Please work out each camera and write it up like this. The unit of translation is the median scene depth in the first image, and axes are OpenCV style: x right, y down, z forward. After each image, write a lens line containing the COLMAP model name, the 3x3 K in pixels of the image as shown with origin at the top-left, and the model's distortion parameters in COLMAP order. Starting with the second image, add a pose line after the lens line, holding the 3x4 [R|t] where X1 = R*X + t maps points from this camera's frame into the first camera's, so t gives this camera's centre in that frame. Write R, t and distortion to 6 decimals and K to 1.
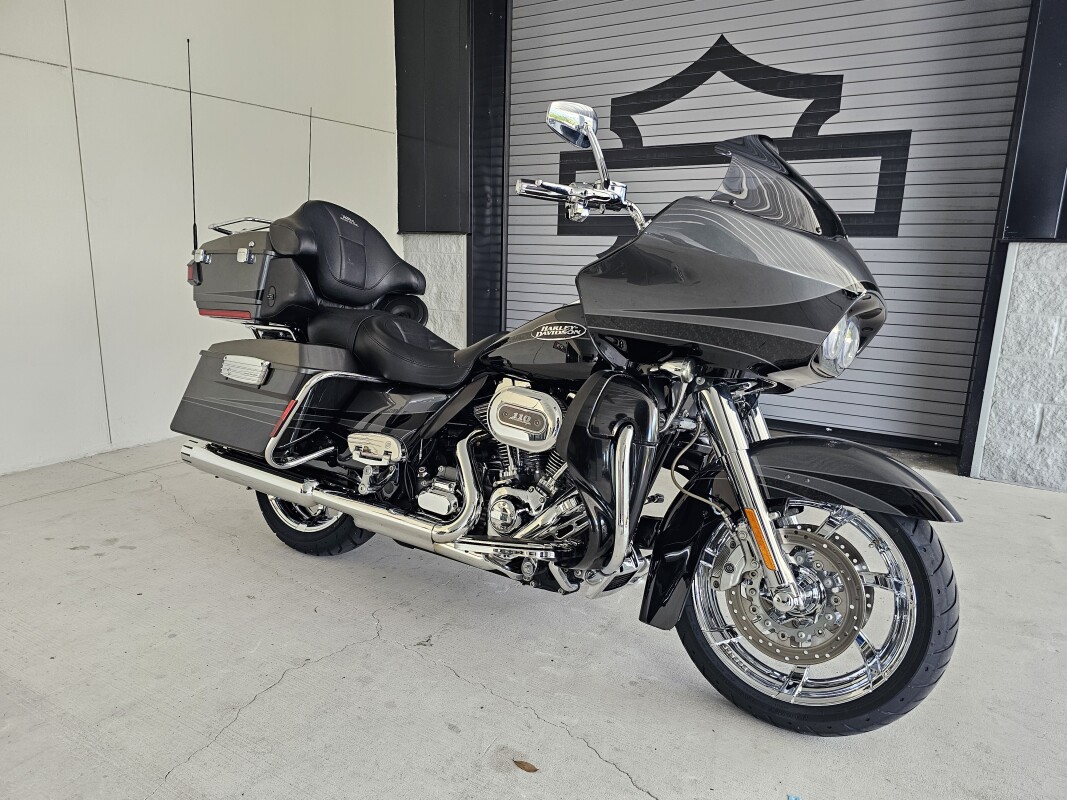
lens RADIAL K [[705.4, 0, 536.8], [0, 705.4, 402.6], [0, 0, 1]] dist [0.040053, -0.041480]
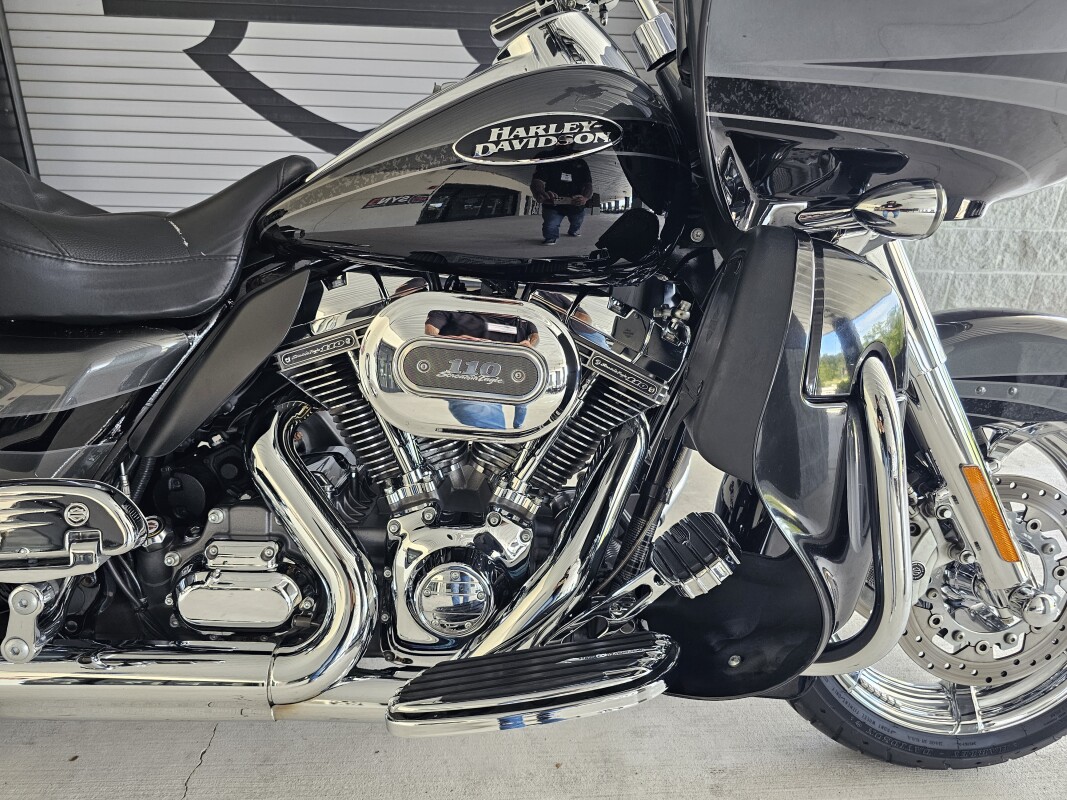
lens RADIAL K [[705.4, 0, 536.8], [0, 705.4, 402.6], [0, 0, 1]] dist [0.040053, -0.041480]
pose [[0.821282, -0.221729, 0.525673, -0.178385], [0.109108, 0.965424, 0.236752, -0.044276], [-0.559992, -0.137084, 0.817078, 0.551654]]
